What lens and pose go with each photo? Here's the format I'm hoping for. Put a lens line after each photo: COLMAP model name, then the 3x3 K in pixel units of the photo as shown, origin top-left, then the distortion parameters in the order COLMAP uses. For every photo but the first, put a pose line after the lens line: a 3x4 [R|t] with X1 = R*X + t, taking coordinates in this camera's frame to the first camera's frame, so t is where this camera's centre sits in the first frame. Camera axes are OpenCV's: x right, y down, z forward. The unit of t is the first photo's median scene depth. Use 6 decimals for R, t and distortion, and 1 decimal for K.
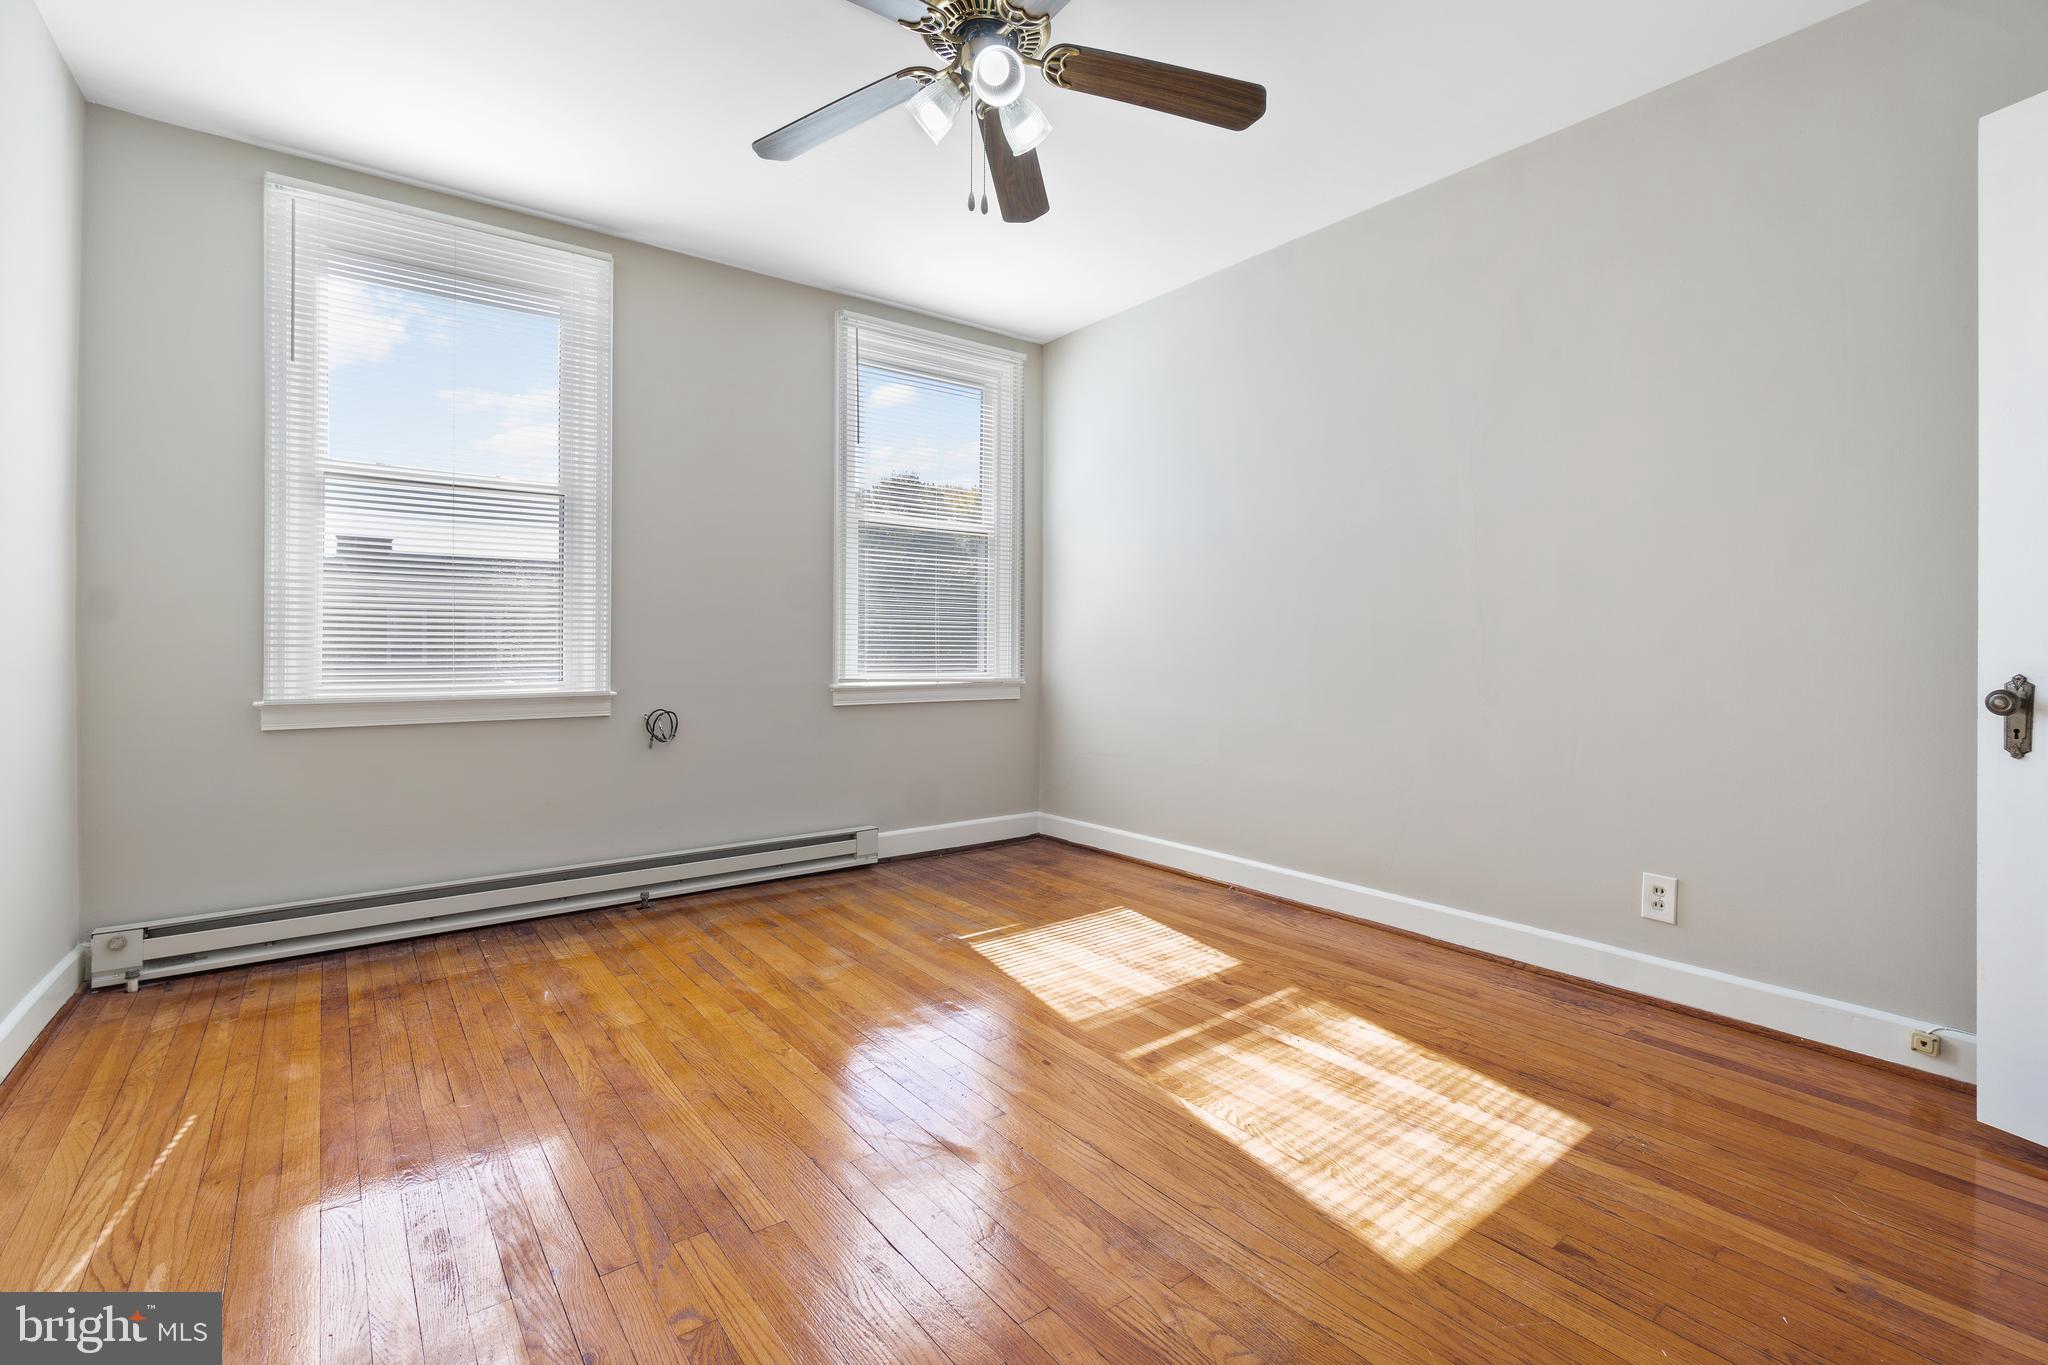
lens RADIAL K [[915.3, 0, 1023.2], [0, 915.3, 647.2], [0, 0, 1]] dist [0.007571, 0.000012]
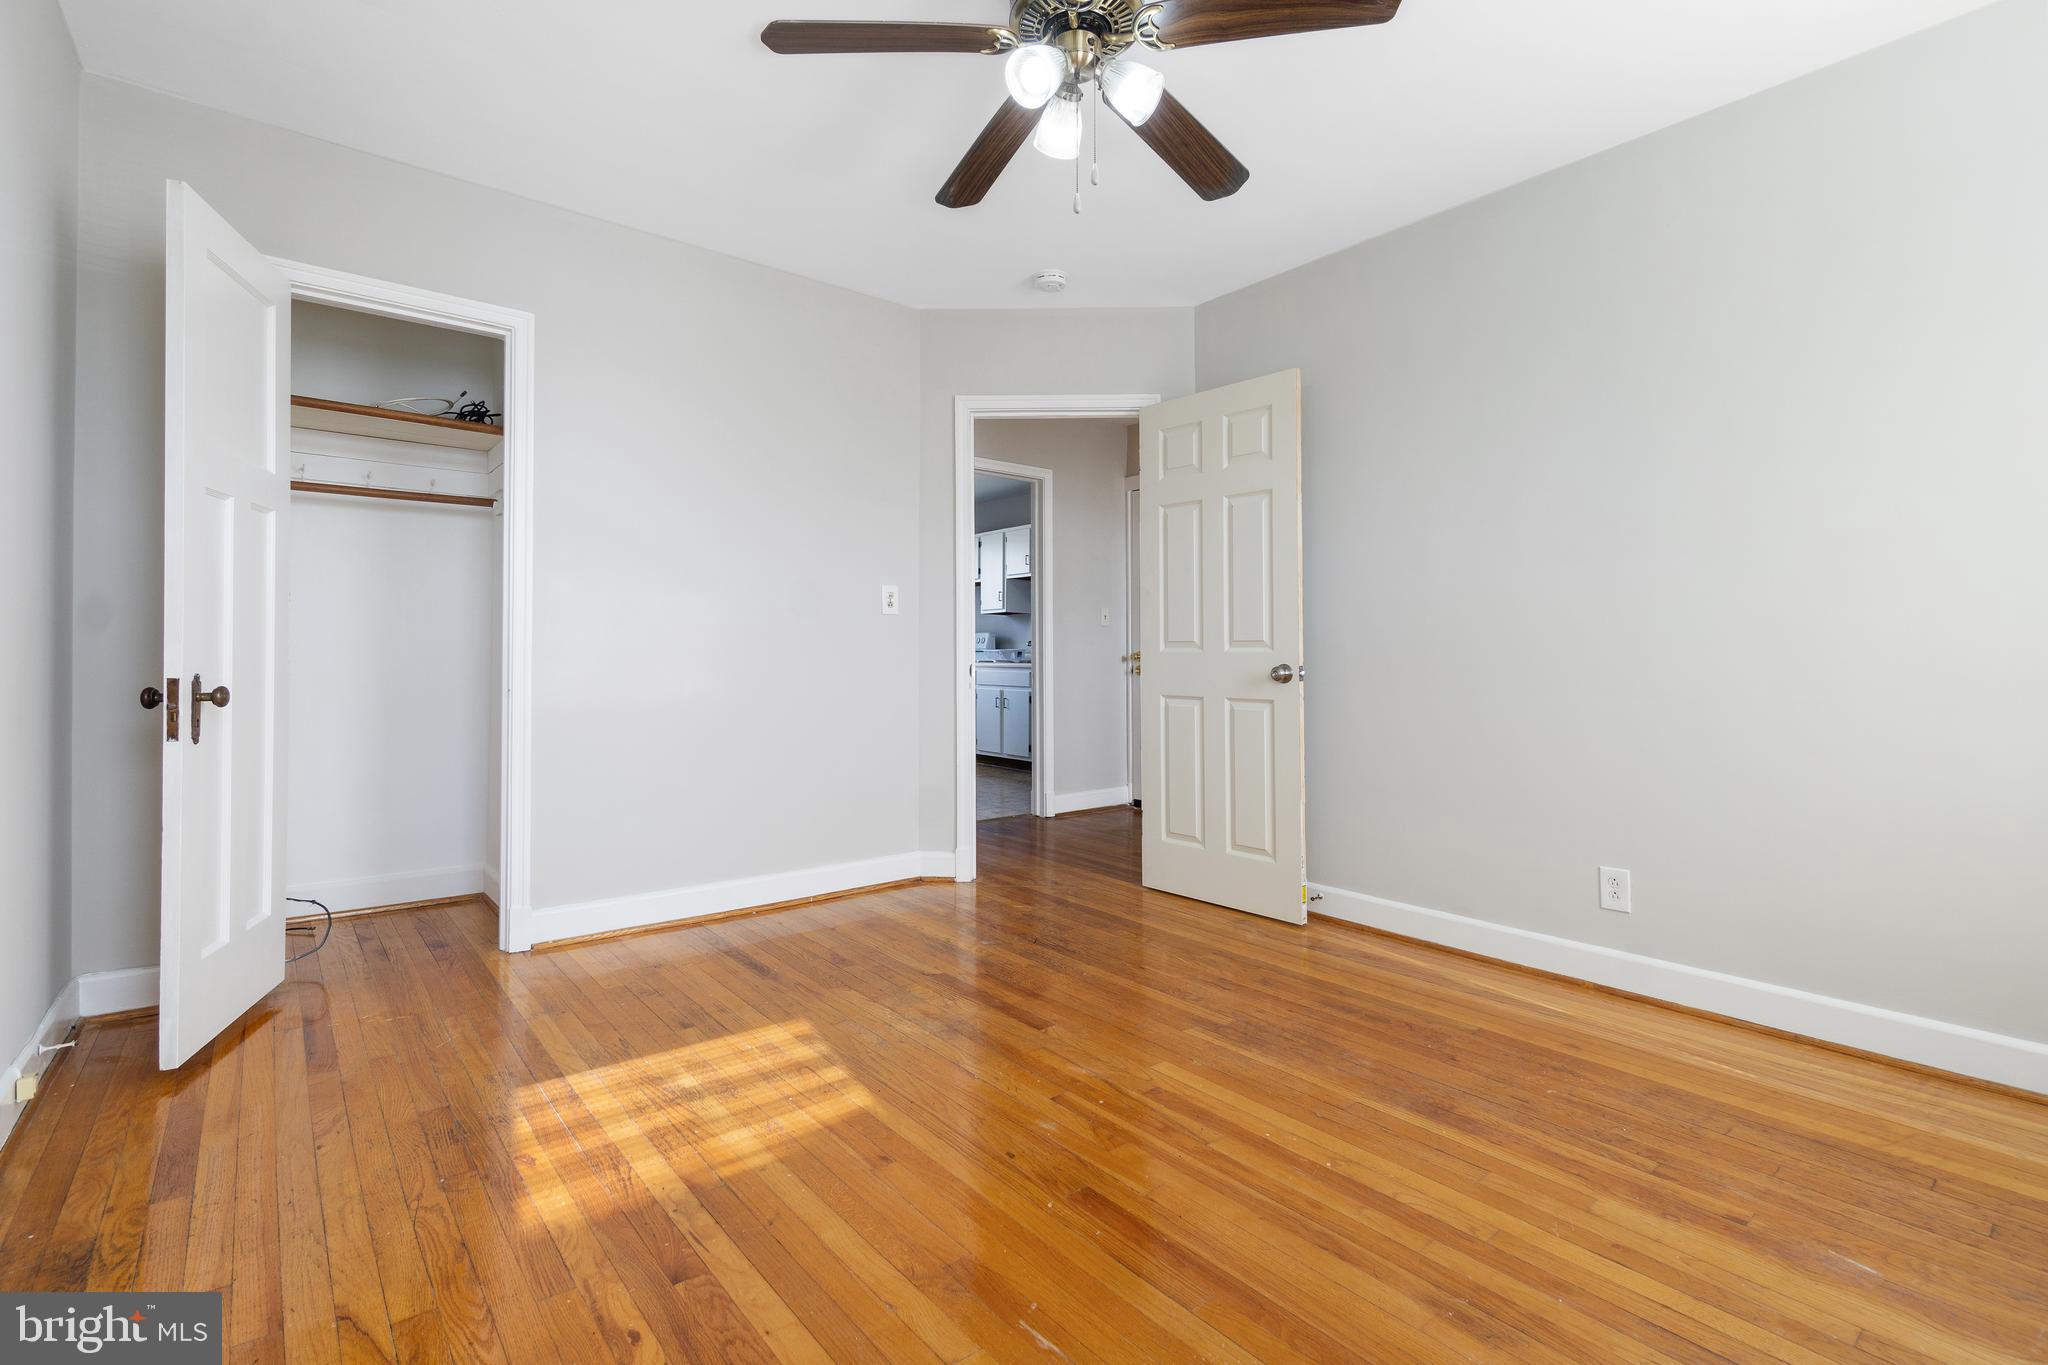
lens RADIAL K [[915.3, 0, 1023.2], [0, 915.3, 647.2], [0, 0, 1]] dist [0.007571, 0.000012]
pose [[-0.999275, -0.021708, -0.031291, 0.062188], [-0.021607, 0.999760, -0.003564, -0.007803], [0.031361, -0.002885, -0.999504, 2.177551]]
